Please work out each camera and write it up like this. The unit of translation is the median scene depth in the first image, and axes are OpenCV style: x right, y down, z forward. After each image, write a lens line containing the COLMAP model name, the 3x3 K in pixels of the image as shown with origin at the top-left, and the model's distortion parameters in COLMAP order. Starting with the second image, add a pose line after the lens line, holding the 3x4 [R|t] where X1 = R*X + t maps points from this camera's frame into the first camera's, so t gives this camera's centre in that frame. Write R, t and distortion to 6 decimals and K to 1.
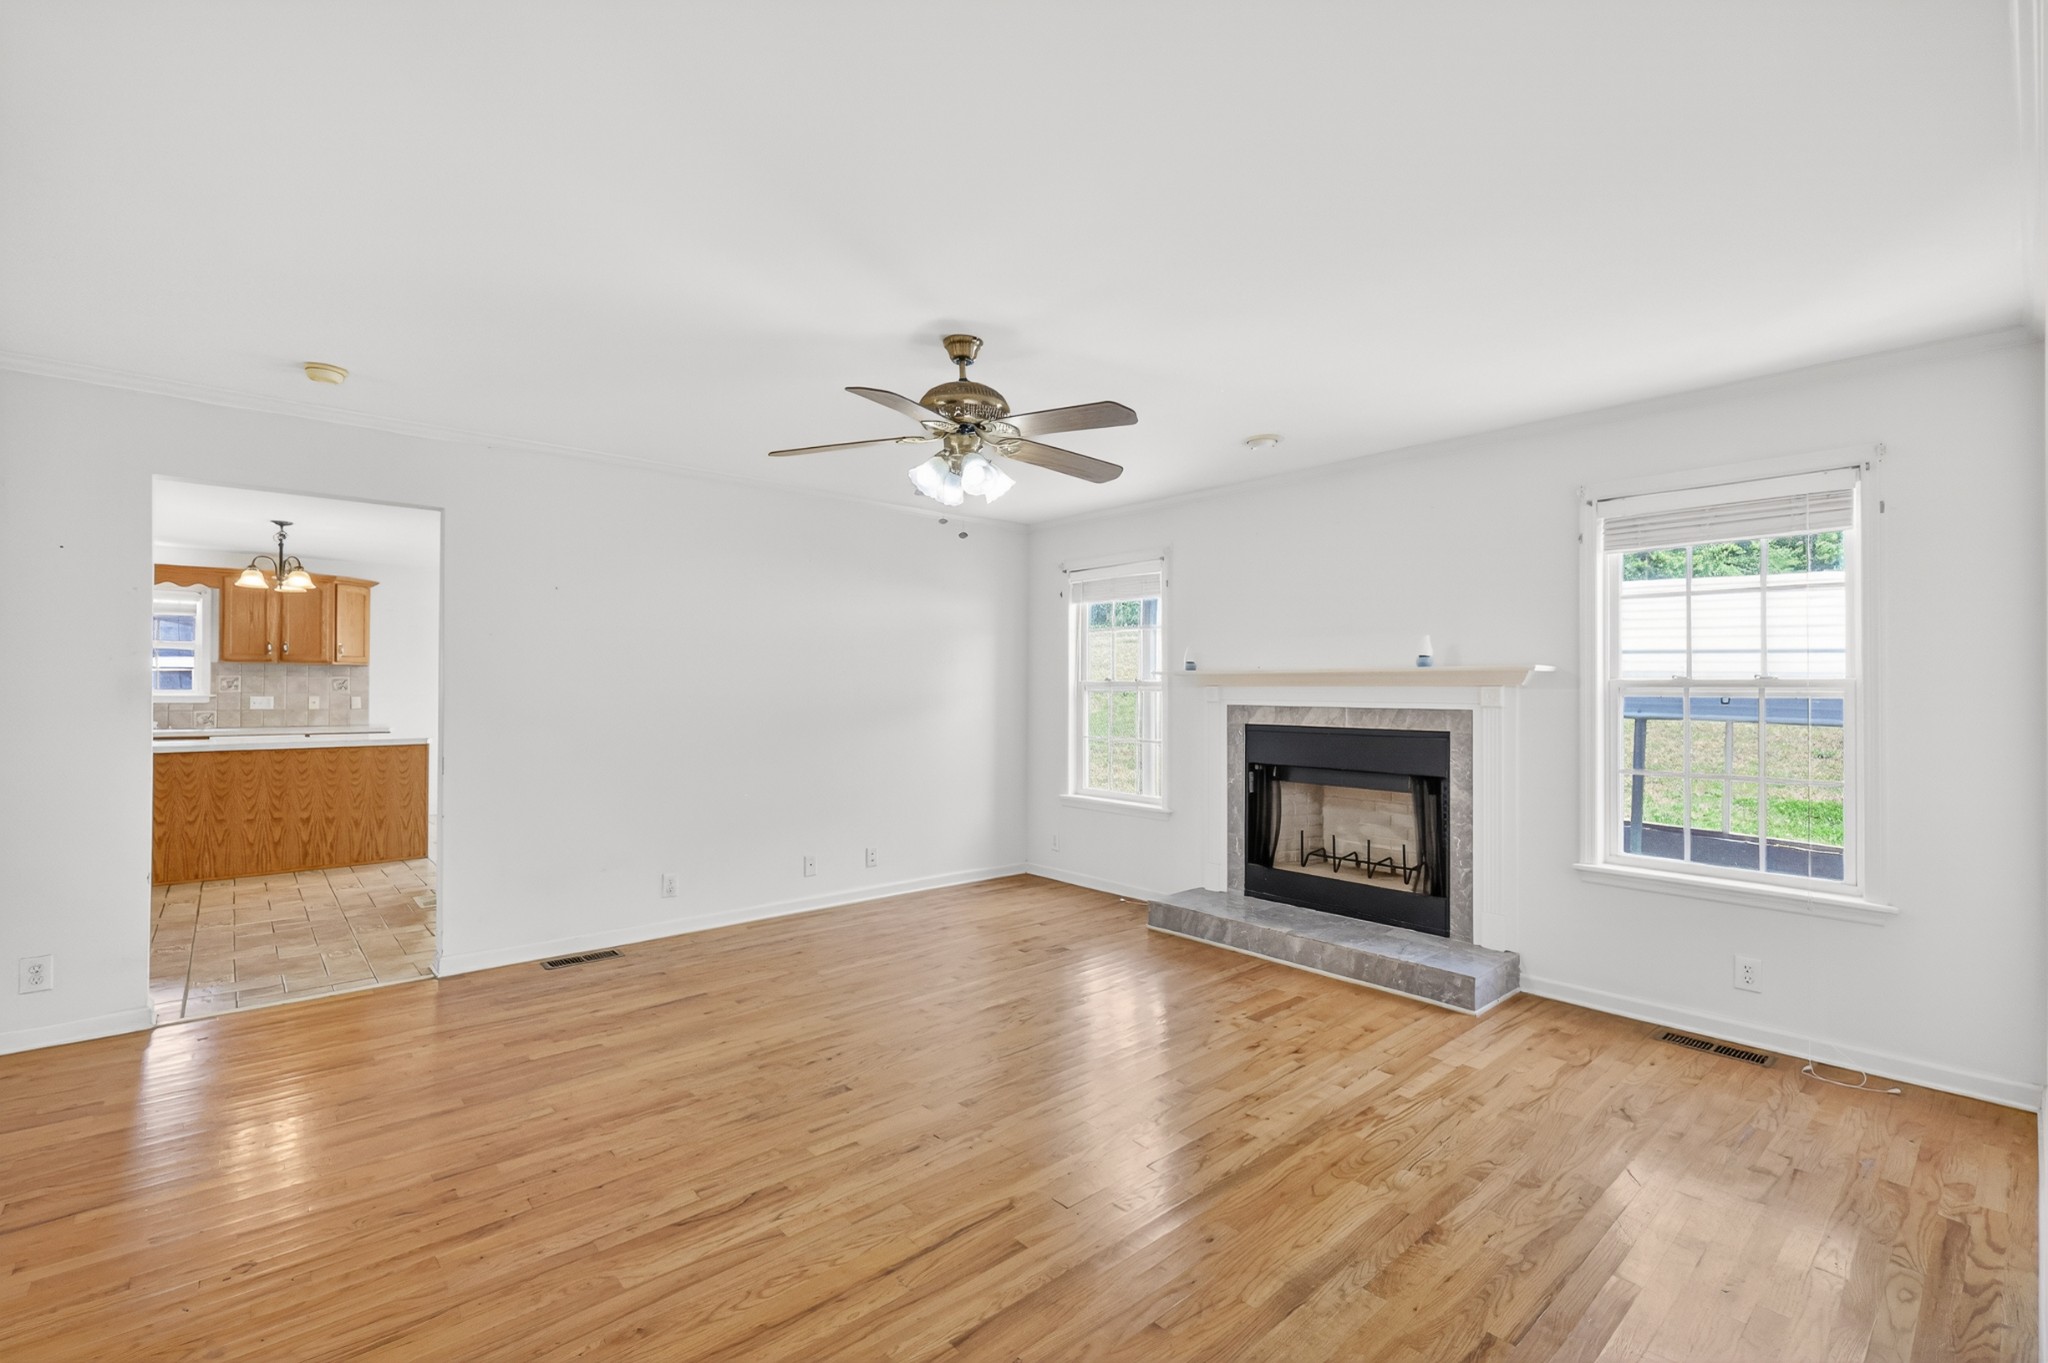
lens RADIAL K [[897.0, 0, 1028.1], [0, 897.0, 684.8], [0, 0, 1]] dist [0.009337, -0.001004]
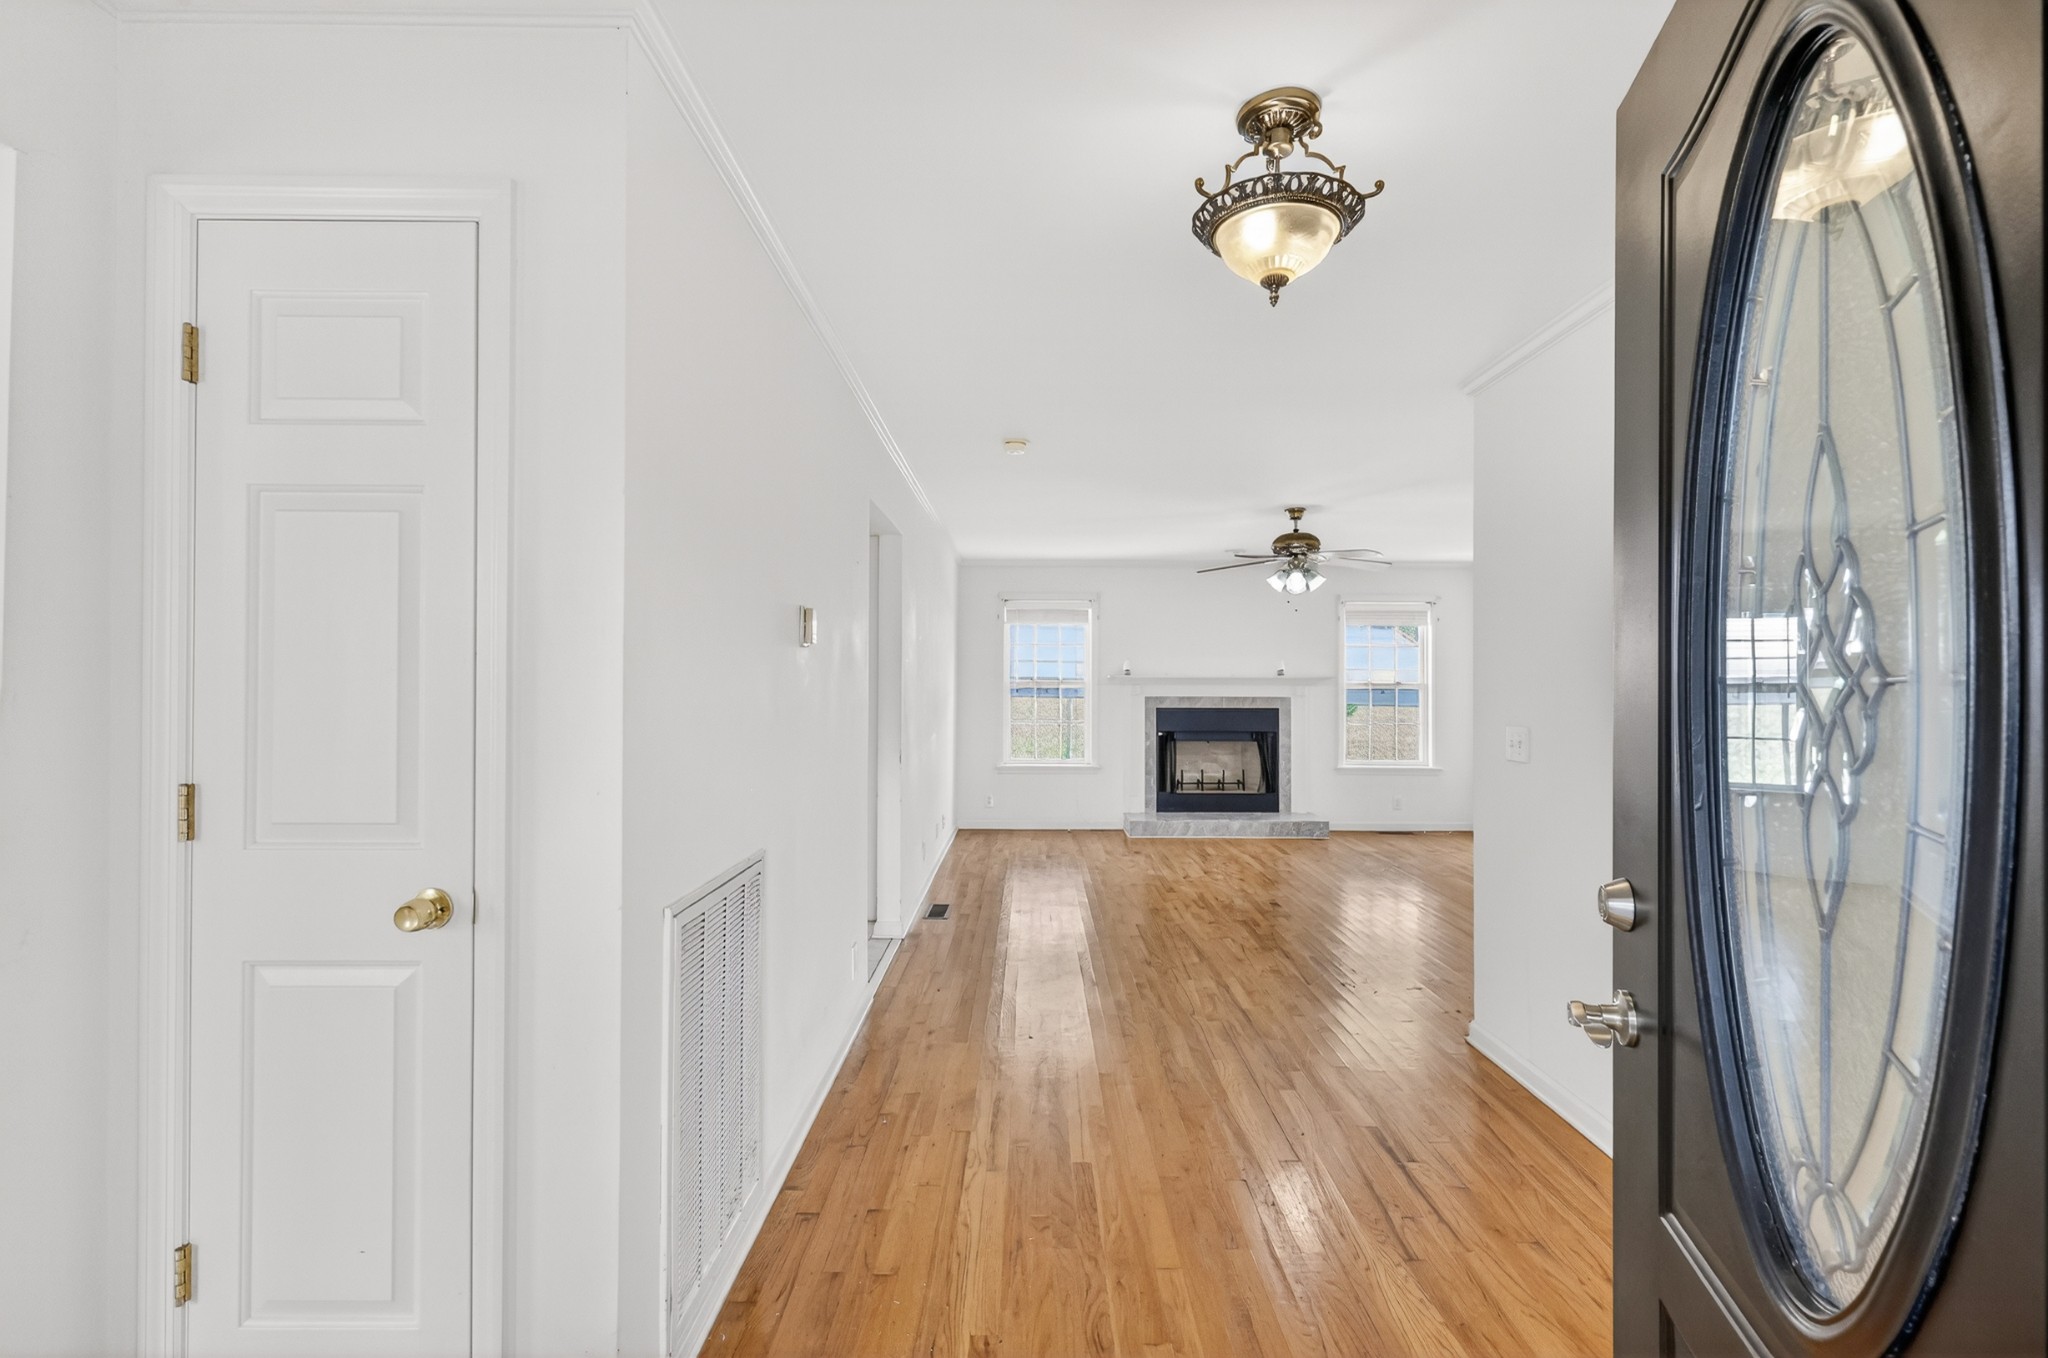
lens RADIAL K [[897.0, 0, 1032.6], [0, 897.0, 679.9], [0, 0, 1]] dist [0.009337, -0.001004]
pose [[0.661253, 0.001881, 0.750161, -1.319904], [-0.002827, 0.999996, -0.000015, -0.008533], [-0.750158, -0.002111, 0.661255, 0.093153]]
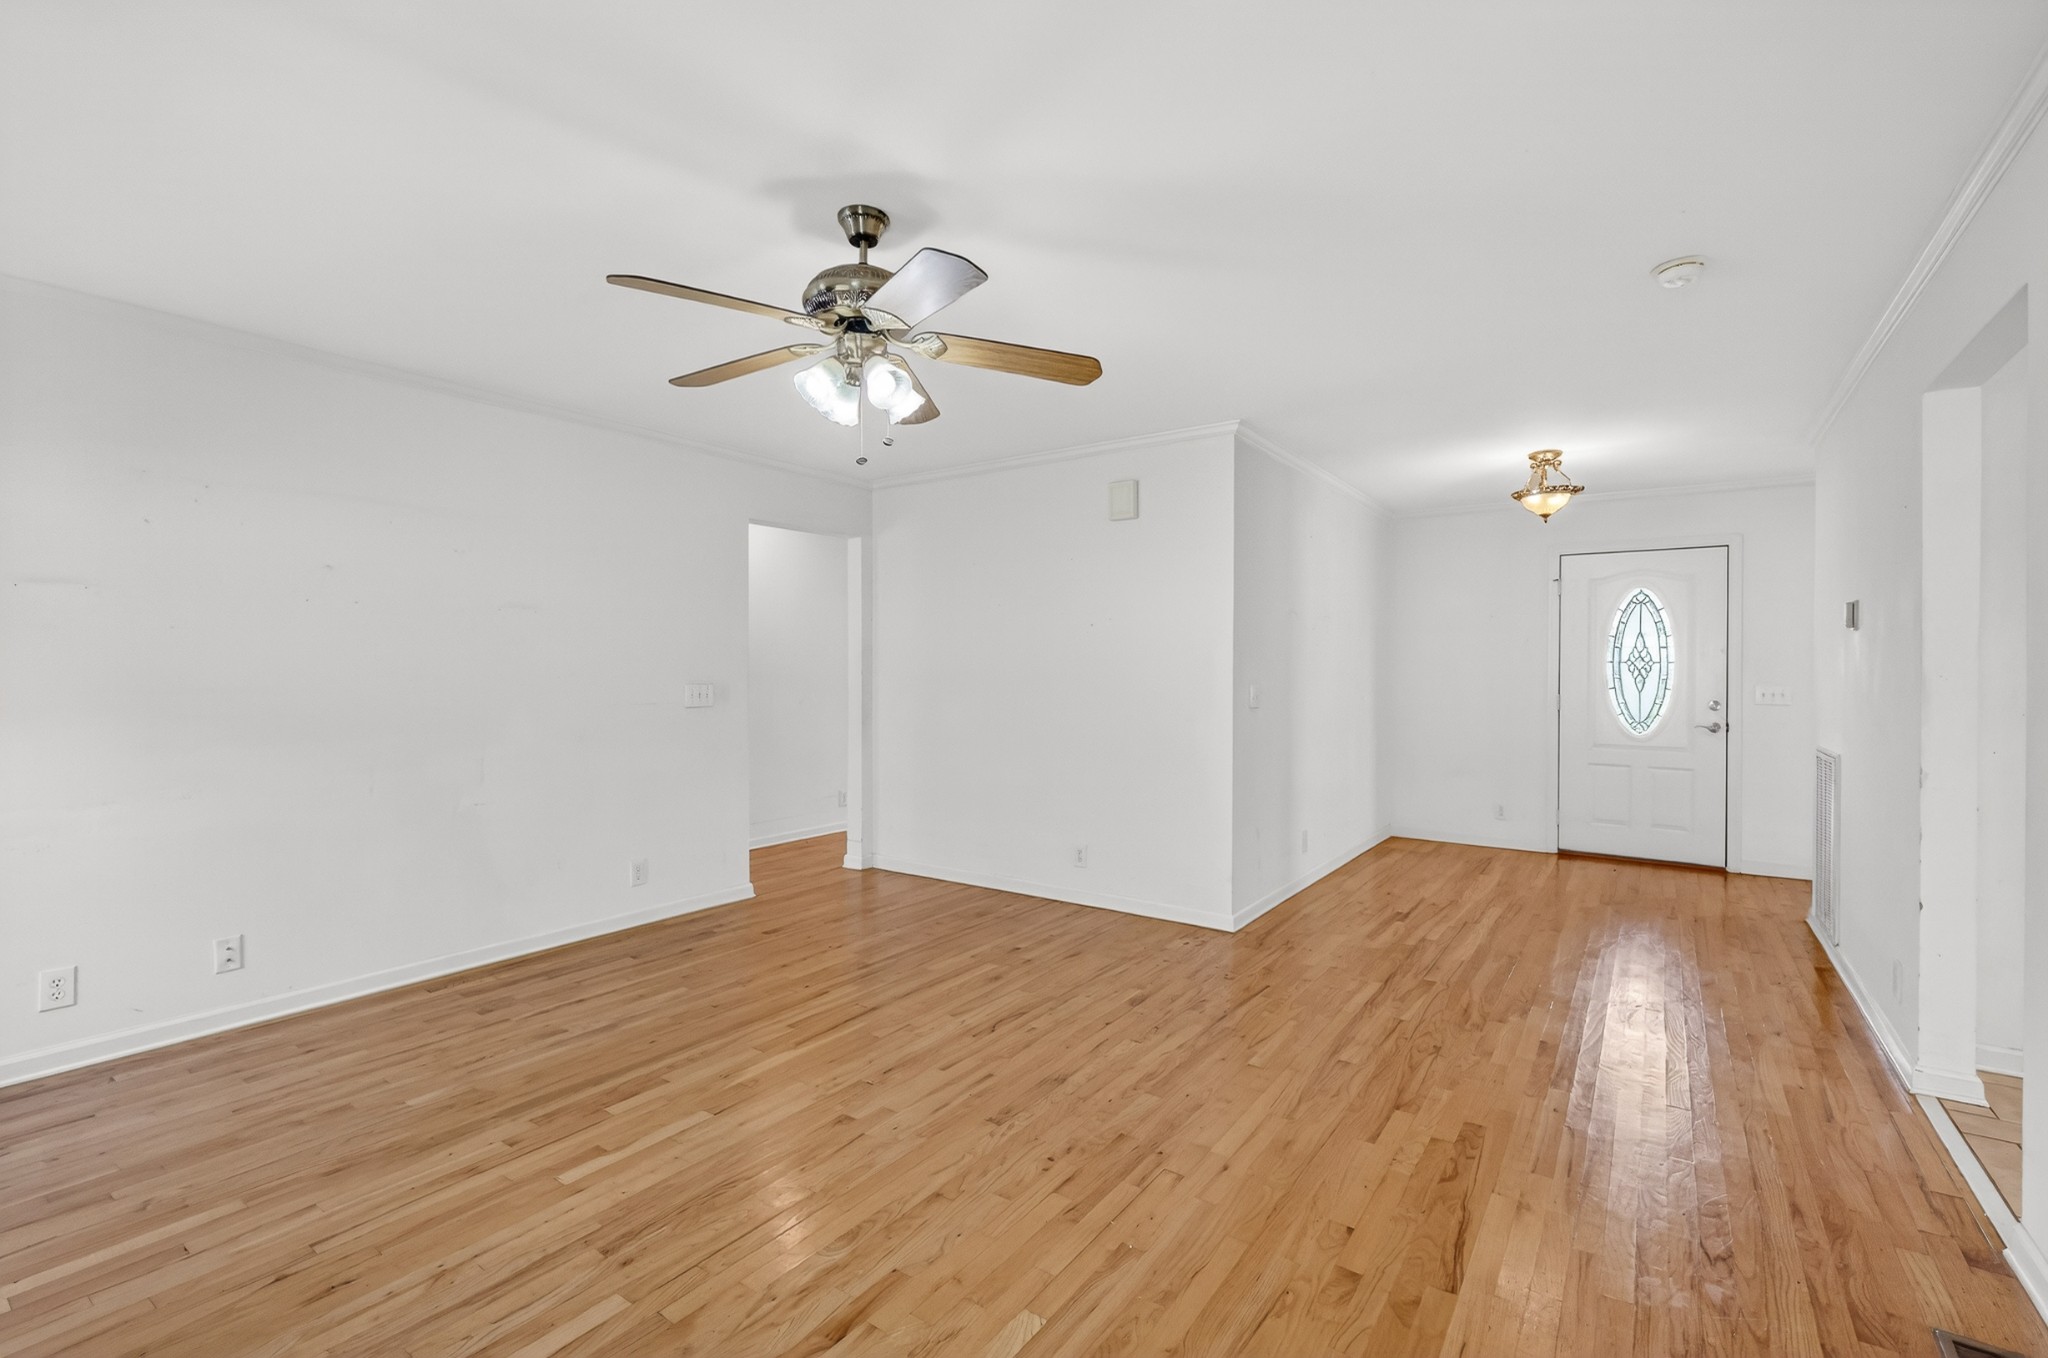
lens RADIAL K [[897.0, 0, 1034.8], [0, 897.0, 672.2], [0, 0, 1]] dist [0.009337, -0.001004]
pose [[-0.971425, -0.008381, -0.237199, -0.021862], [-0.009042, 0.999958, 0.001696, 0.011527], [0.237175, 0.003792, -0.971460, 1.253363]]
